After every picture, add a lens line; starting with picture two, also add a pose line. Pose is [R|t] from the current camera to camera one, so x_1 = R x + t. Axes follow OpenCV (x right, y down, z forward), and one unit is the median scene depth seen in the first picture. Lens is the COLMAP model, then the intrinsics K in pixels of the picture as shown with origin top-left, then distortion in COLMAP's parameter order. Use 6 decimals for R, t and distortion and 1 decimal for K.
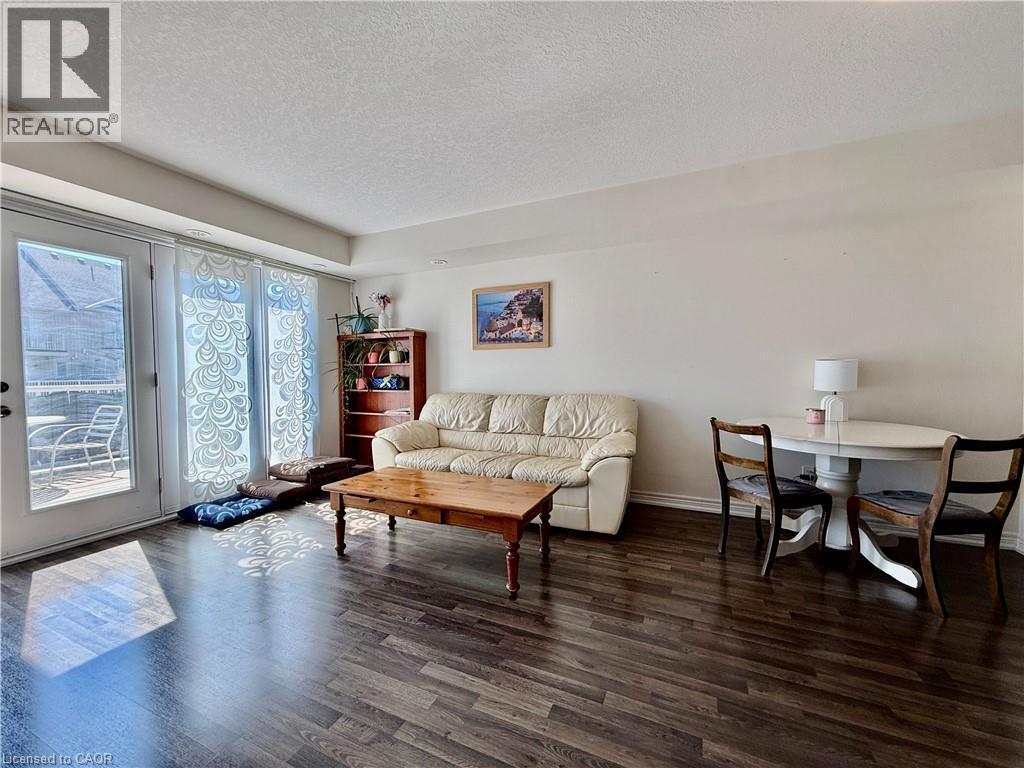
lens RADIAL K [[409.9, 0, 513.0], [0, 409.9, 383.6], [0, 0, 1]] dist [0.001063, 0.000125]
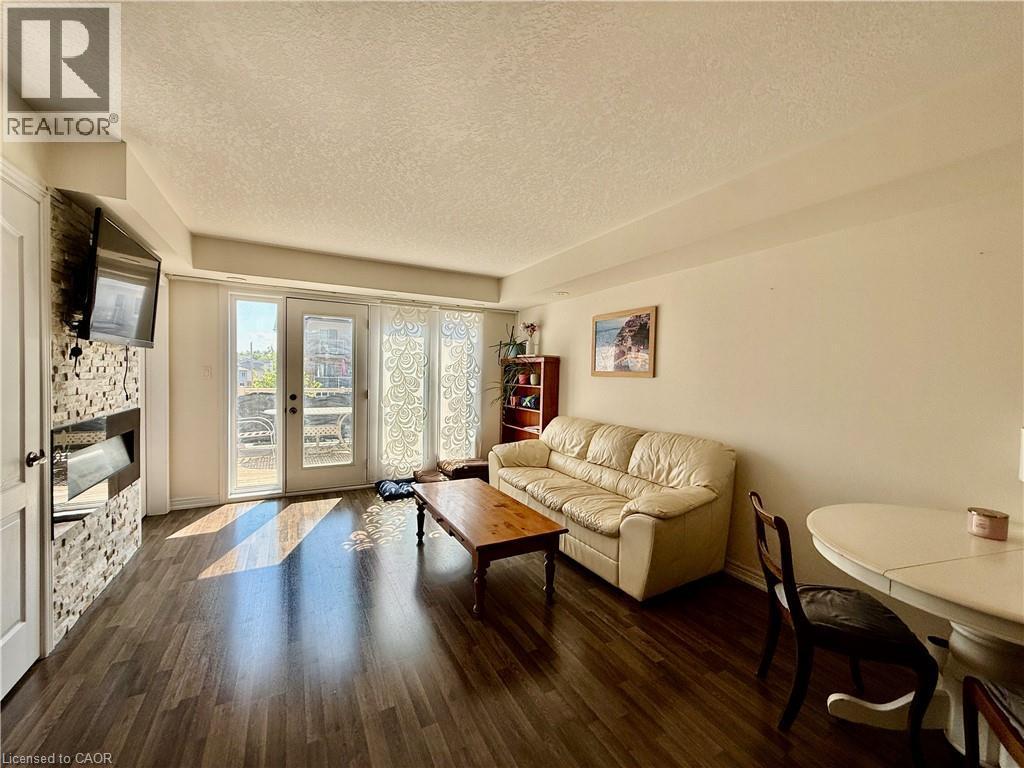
lens RADIAL K [[407.2, 0, 512.3], [0, 407.2, 386.9], [0, 0, 1]] dist [-0.000696, 0.000097]
pose [[0.799592, 0.043879, -0.598938, 0.381601], [-0.043942, 0.998929, 0.014520, -0.067833], [0.598933, 0.014708, 0.800664, 0.087362]]
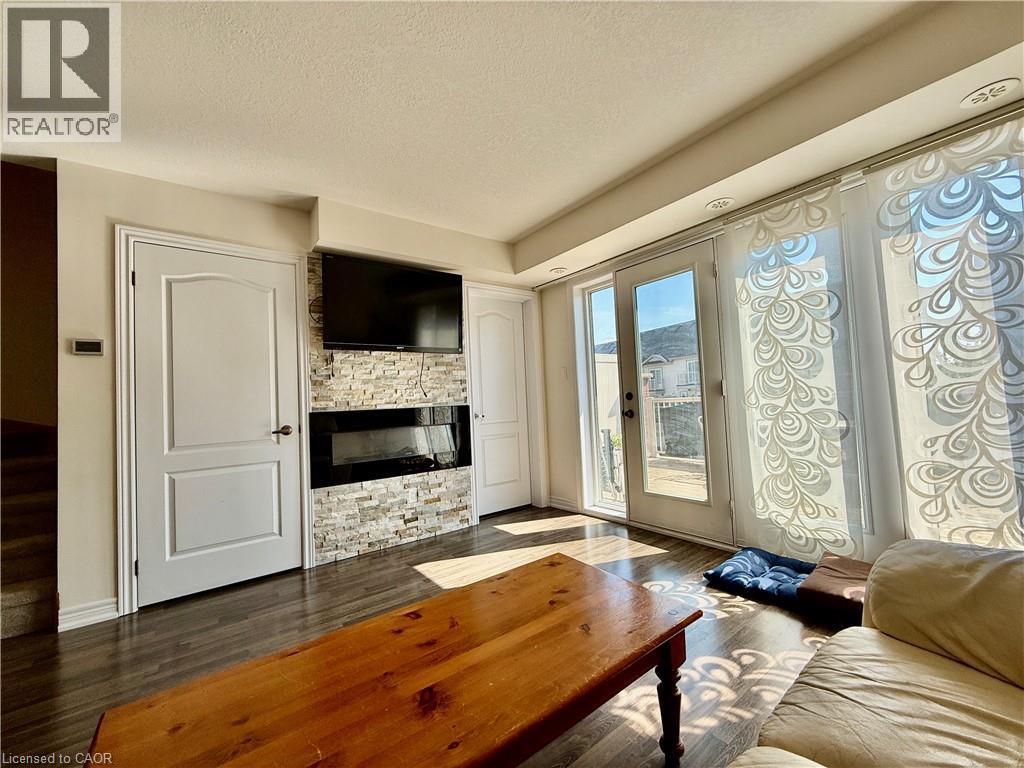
lens RADIAL K [[407.2, 0, 512.3], [0, 407.2, 386.9], [0, 0, 1]] dist [-0.000696, 0.000097]
pose [[-0.478267, -0.003554, -0.878207, 0.099732], [0.025130, 0.999527, -0.017730, -0.006280], [0.877855, -0.030550, -0.477952, 0.832003]]
